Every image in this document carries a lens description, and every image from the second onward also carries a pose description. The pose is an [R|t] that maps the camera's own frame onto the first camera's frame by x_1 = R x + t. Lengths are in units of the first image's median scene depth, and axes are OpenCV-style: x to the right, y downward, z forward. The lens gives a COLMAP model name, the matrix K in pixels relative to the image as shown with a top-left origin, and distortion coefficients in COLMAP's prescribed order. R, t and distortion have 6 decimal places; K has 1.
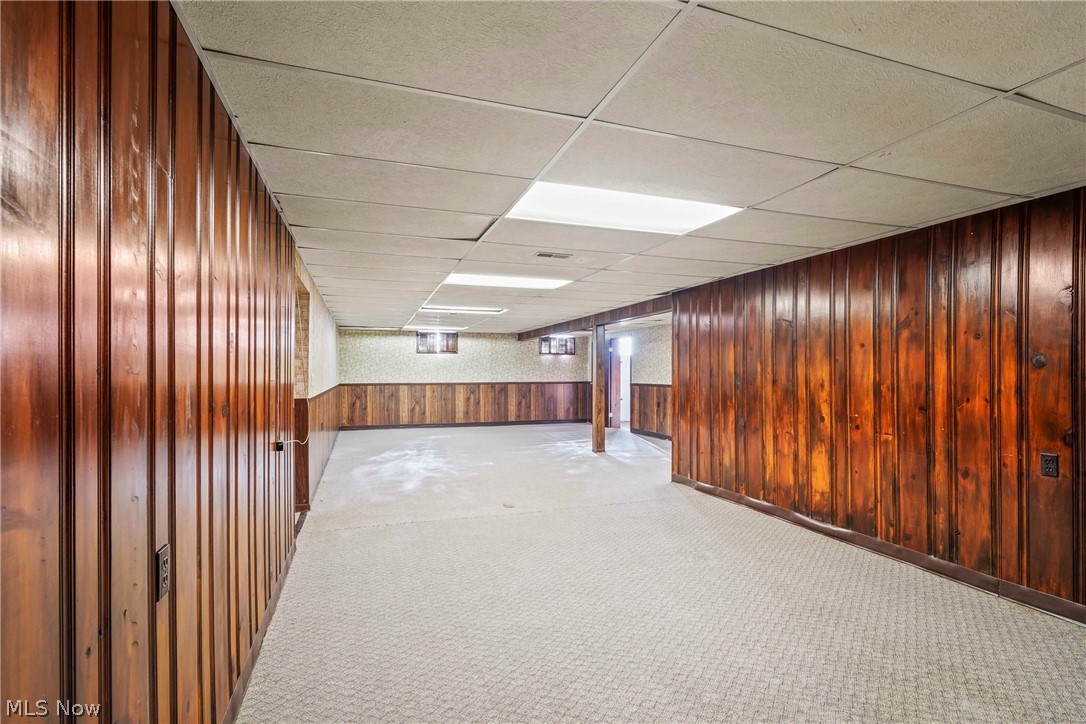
lens RADIAL K [[511.6, 0, 546.8], [0, 511.6, 371.9], [0, 0, 1]] dist [-0.001485, -0.001096]
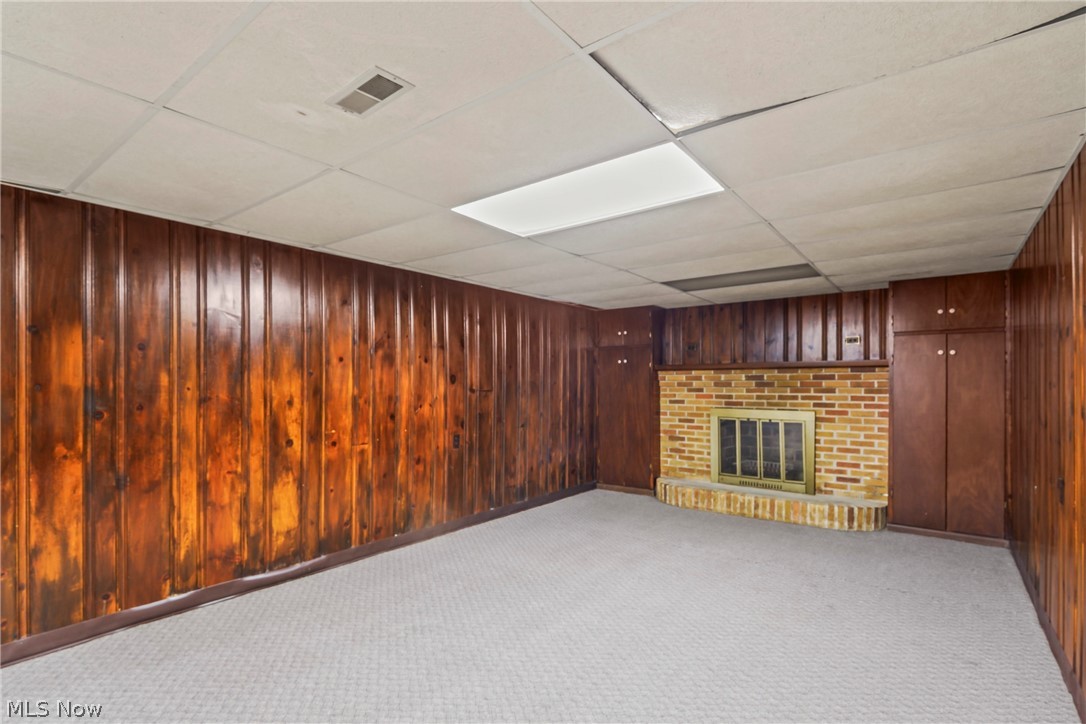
lens RADIAL K [[511.6, 0, 546.8], [0, 511.6, 371.9], [0, 0, 1]] dist [-0.001485, -0.001096]
pose [[-0.535031, 0.013302, 0.844727, -0.394868], [-0.004706, 0.999814, -0.018724, -0.010168], [-0.844819, -0.013993, -0.534869, 1.094882]]
